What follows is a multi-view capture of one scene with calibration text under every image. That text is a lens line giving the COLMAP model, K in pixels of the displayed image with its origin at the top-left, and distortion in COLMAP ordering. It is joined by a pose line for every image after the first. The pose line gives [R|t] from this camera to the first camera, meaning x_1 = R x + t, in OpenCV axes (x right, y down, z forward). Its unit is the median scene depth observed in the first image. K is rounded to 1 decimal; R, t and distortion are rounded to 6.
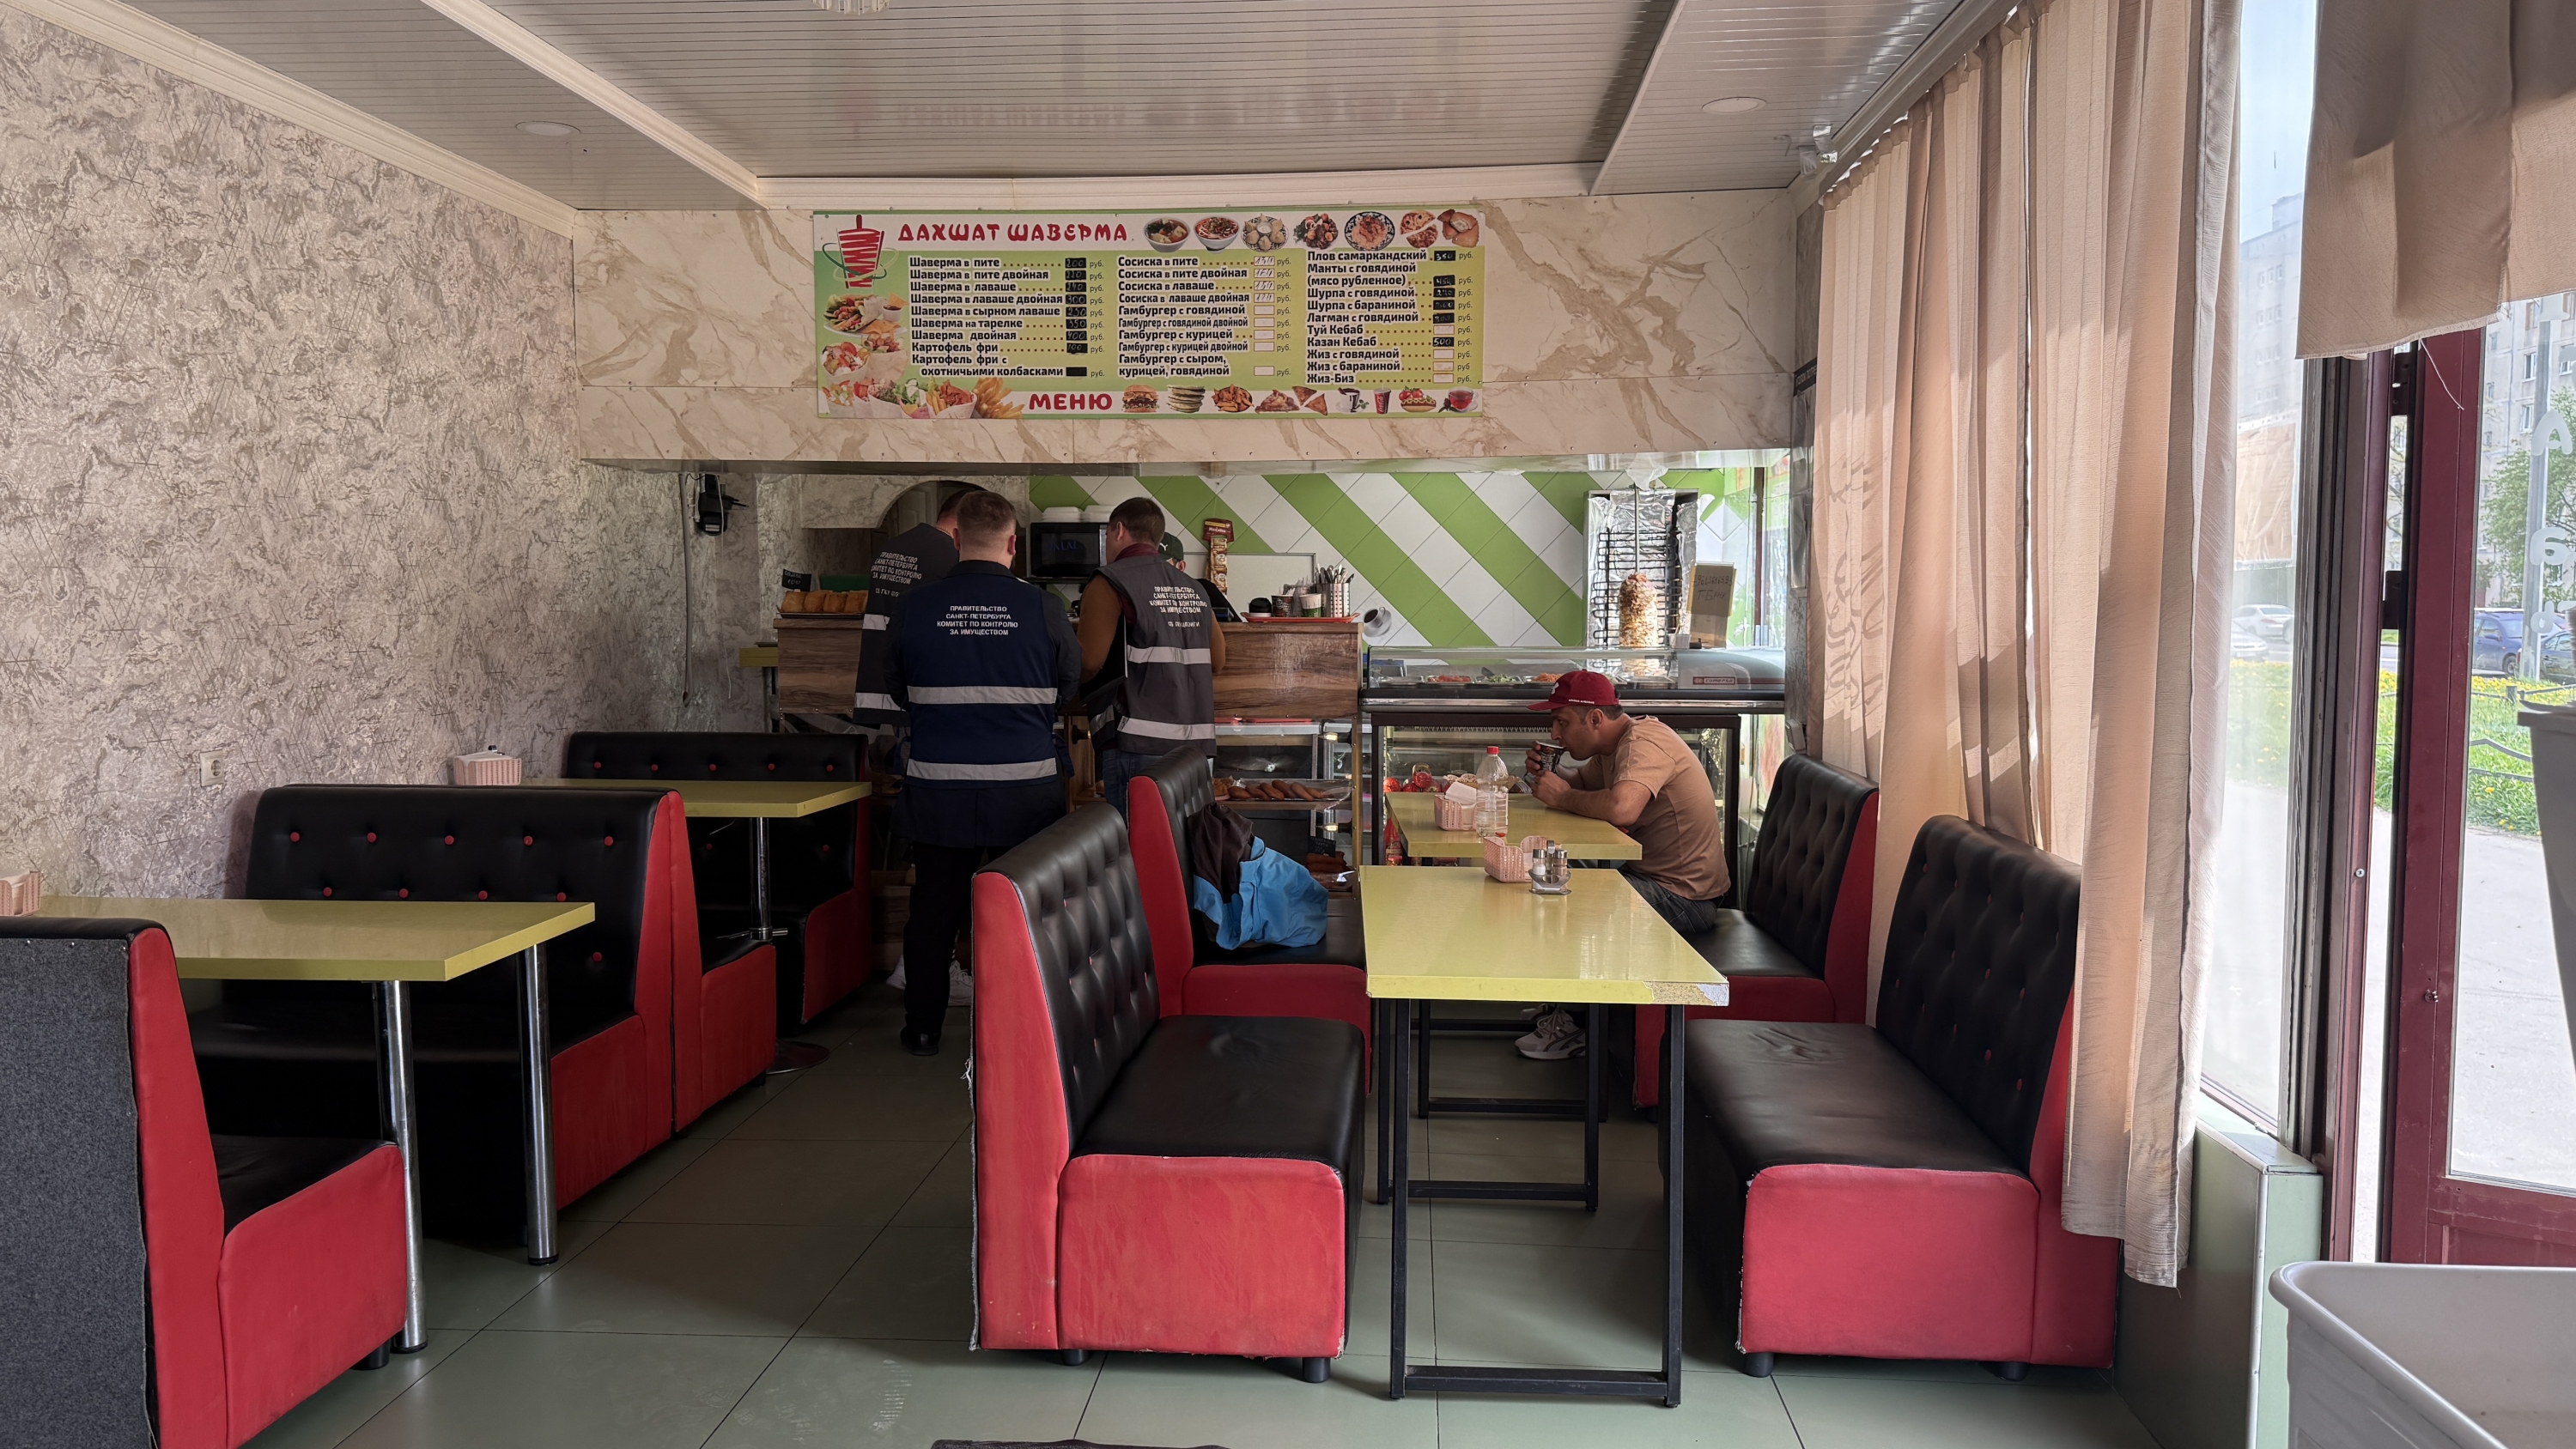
lens RADIAL K [[1803.7, 0, 1287.6], [0, 1803.7, 727.7], [0, 0, 1]] dist [0.022513, -0.002527]
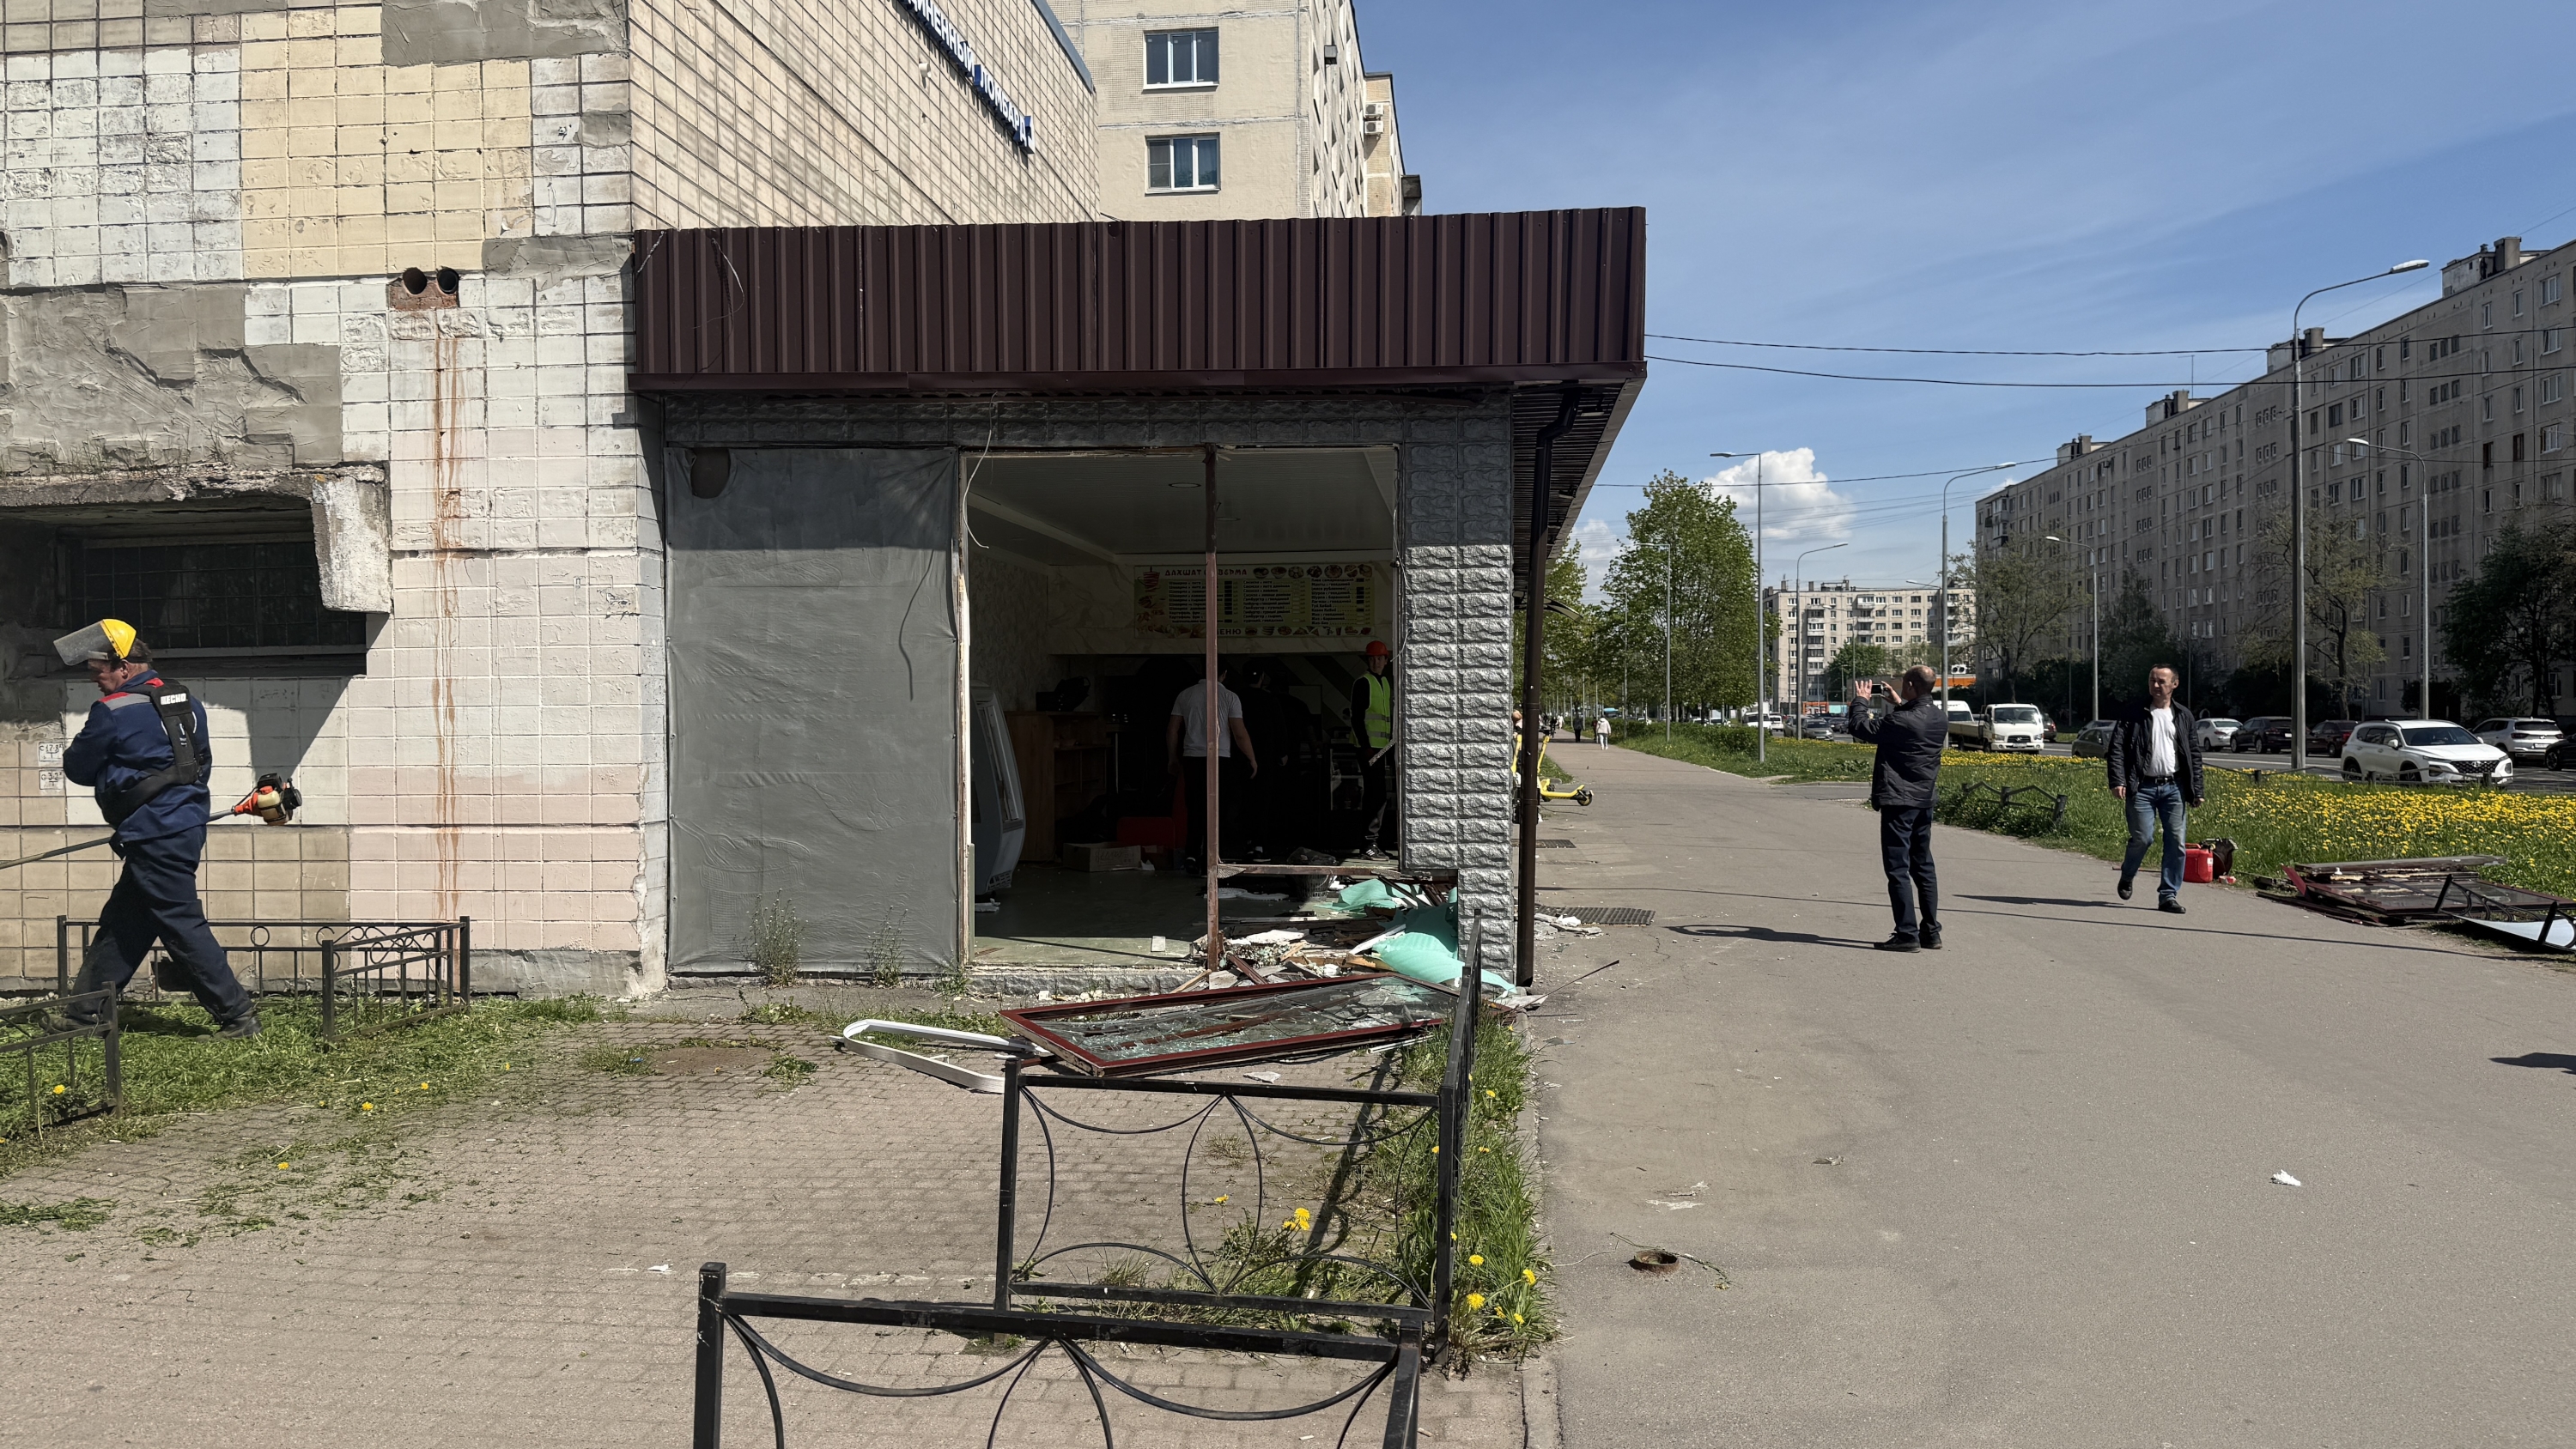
lens RADIAL K [[1803.7, 0, 1285.0], [0, 1803.7, 729.1], [0, 0, 1]] dist [0.022513, -0.002527]
pose [[0.999042, -0.004481, -0.043520, 0.090084], [0.001579, 0.997786, -0.066485, 0.152545], [0.043722, 0.066353, 0.996838, -1.750758]]
